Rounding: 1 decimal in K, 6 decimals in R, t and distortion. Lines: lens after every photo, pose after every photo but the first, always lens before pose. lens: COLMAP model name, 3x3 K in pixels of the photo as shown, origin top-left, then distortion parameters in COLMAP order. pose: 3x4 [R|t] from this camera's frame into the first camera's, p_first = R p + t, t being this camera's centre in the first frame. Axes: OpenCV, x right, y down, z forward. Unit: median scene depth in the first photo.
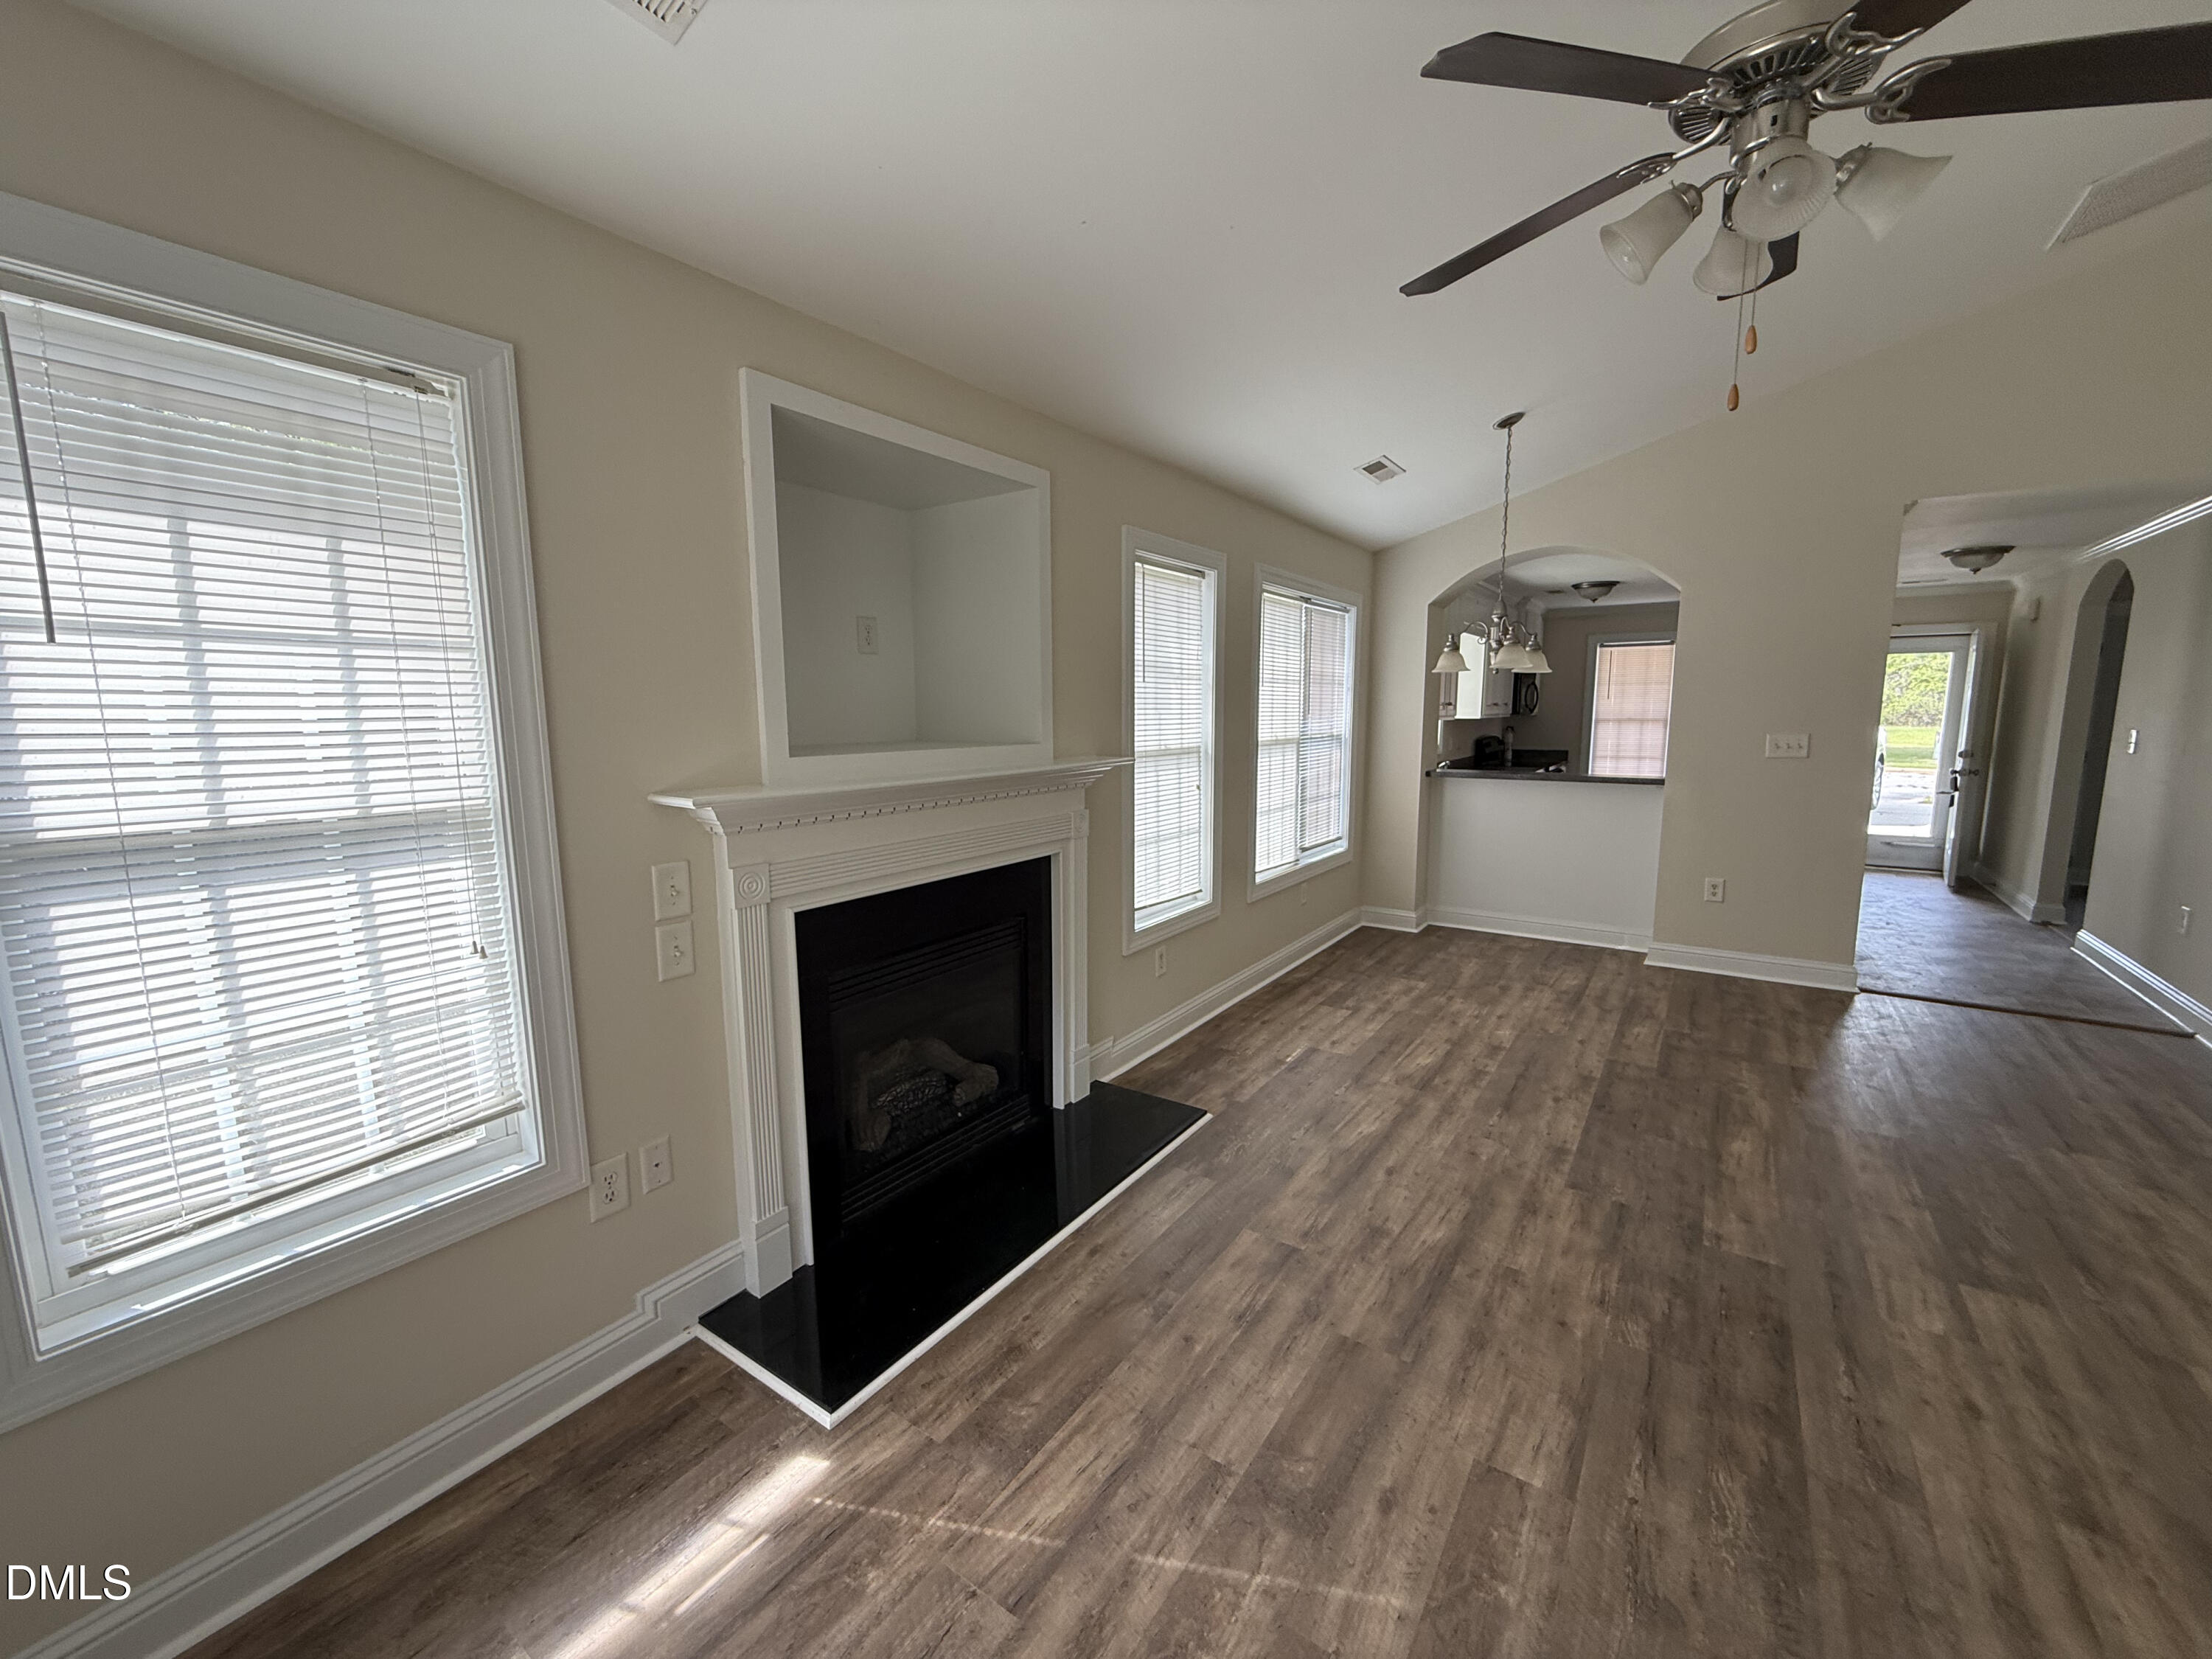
lens RADIAL K [[876.3, 0, 1105.2], [0, 876.3, 832.3], [0, 0, 1]] dist [-0.002529, -0.000101]
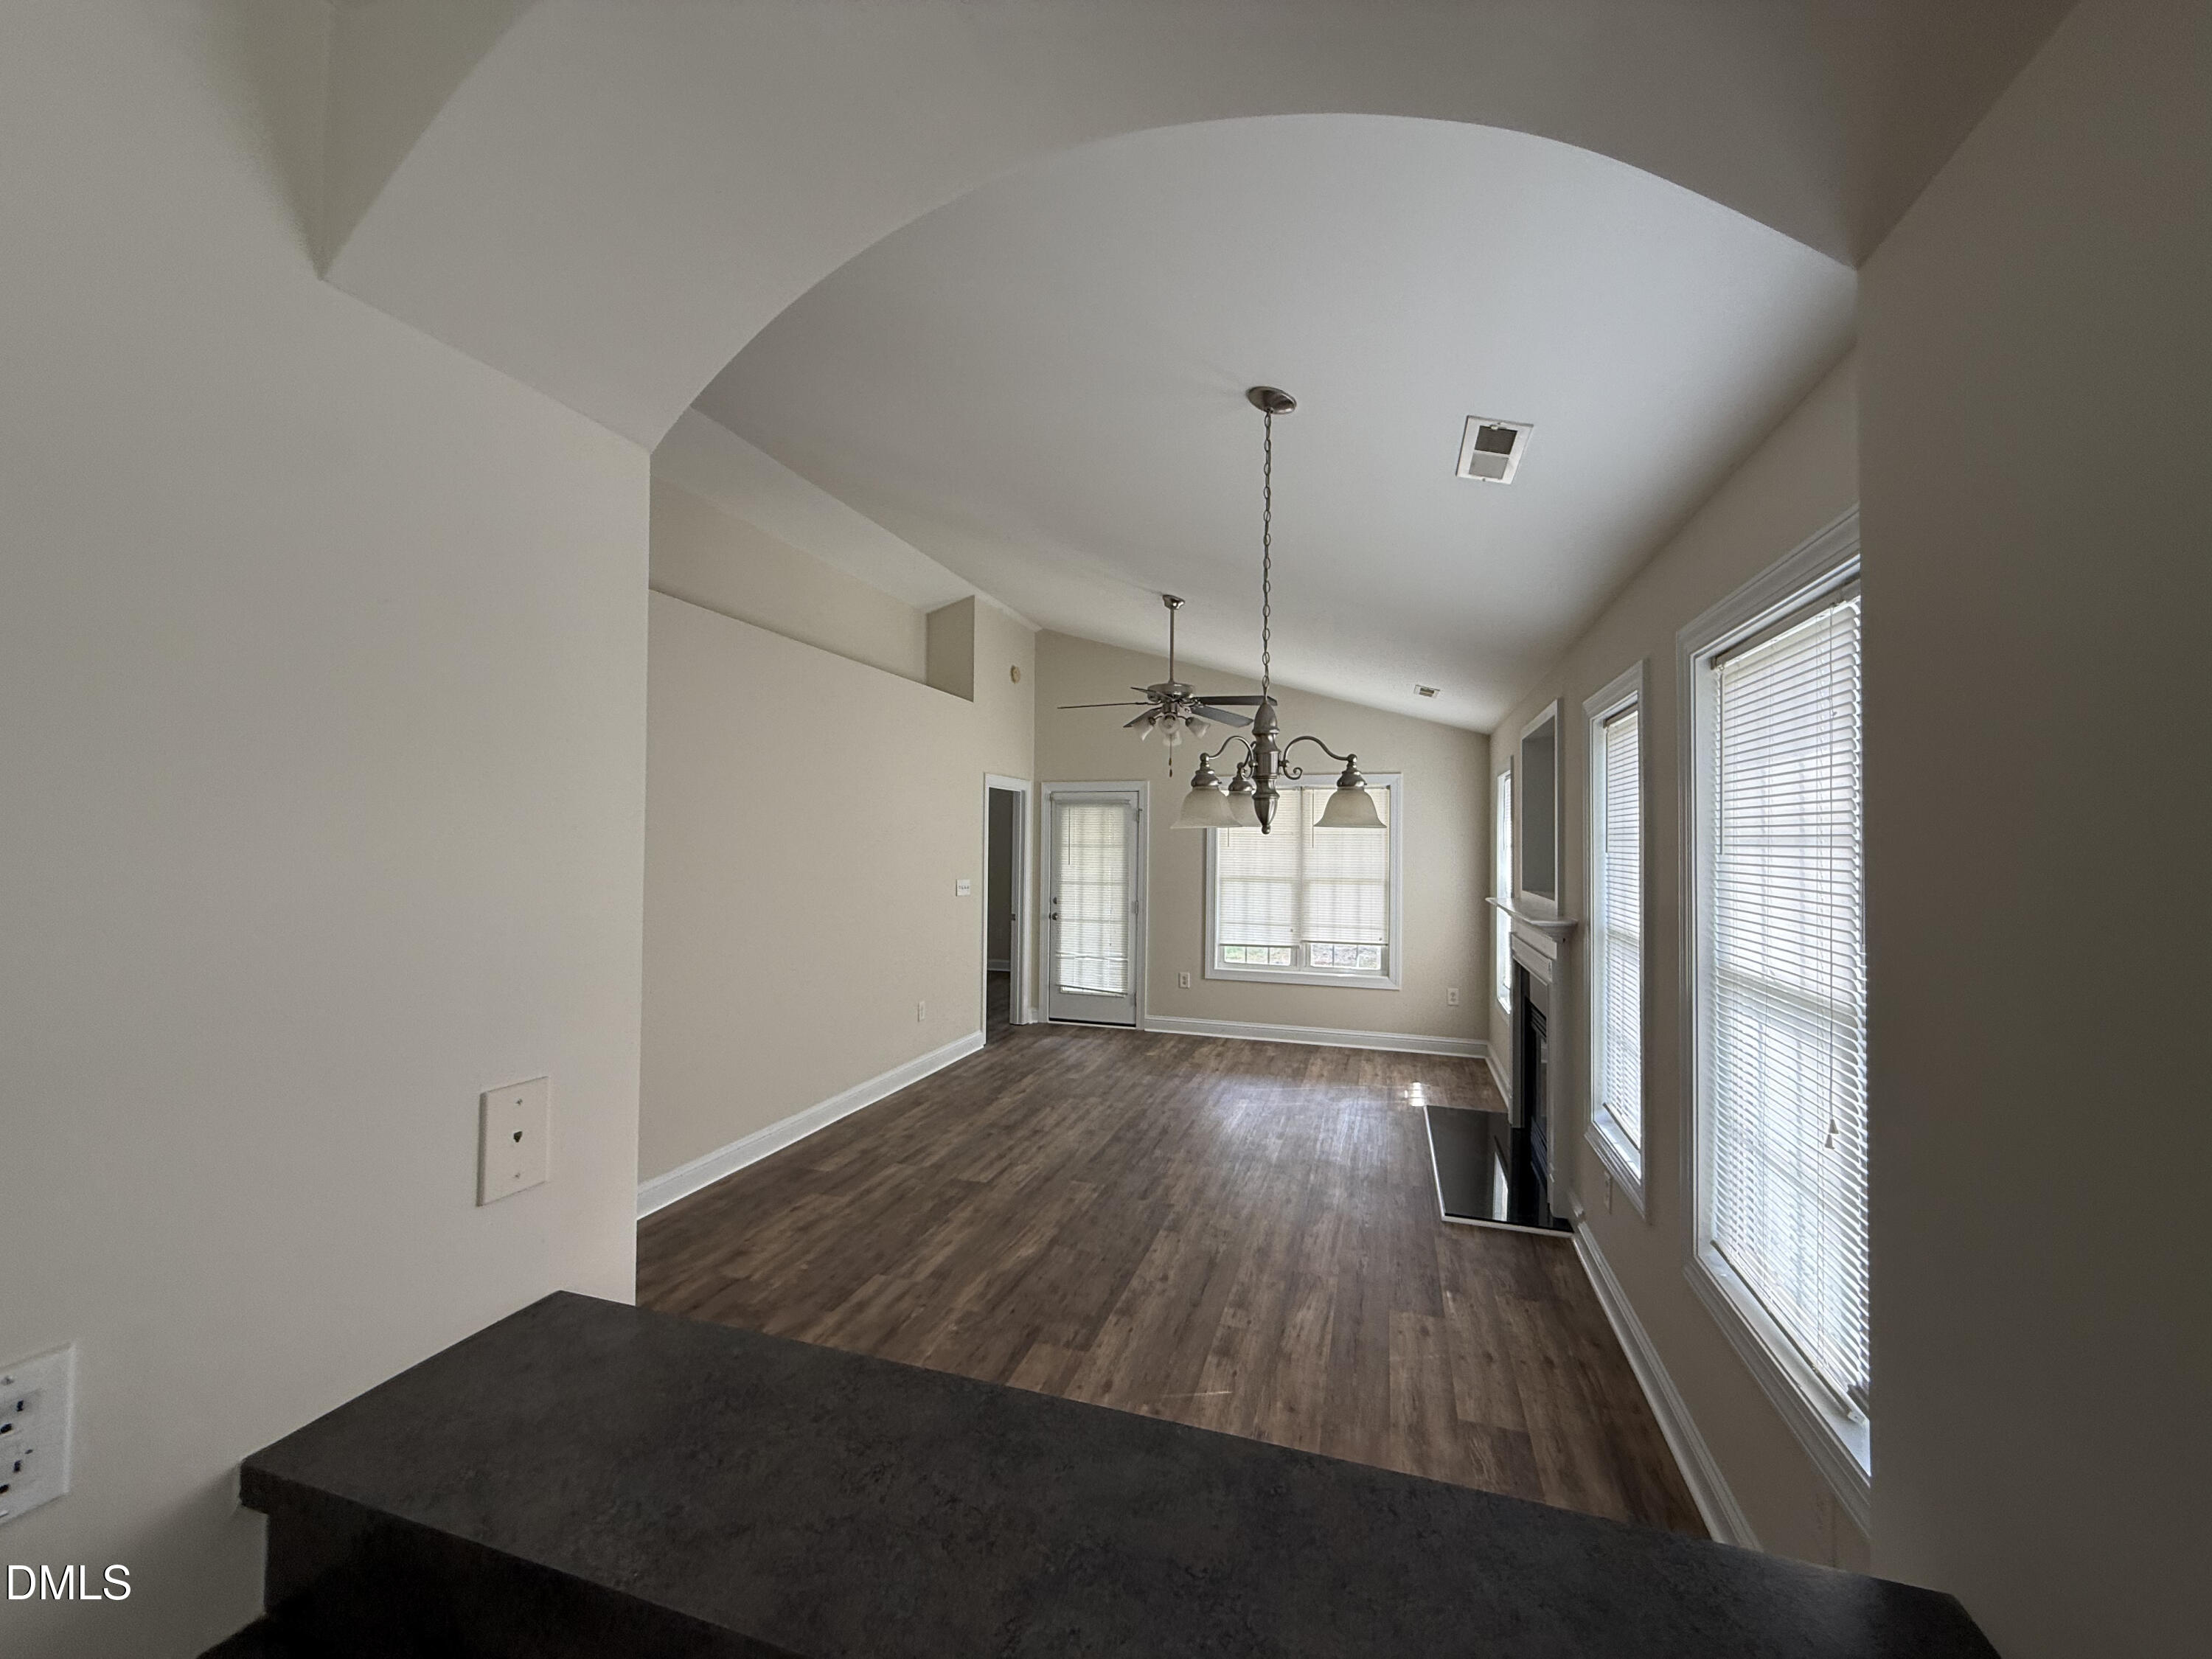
lens RADIAL K [[876.3, 0, 1106.1], [0, 876.3, 822.7], [0, 0, 1]] dist [-0.002529, -0.000101]
pose [[-0.954606, -0.008403, -0.297752, 0.820075], [-0.043943, 0.992638, 0.112870, -0.286584], [0.294612, 0.120830, -0.947947, 1.732569]]
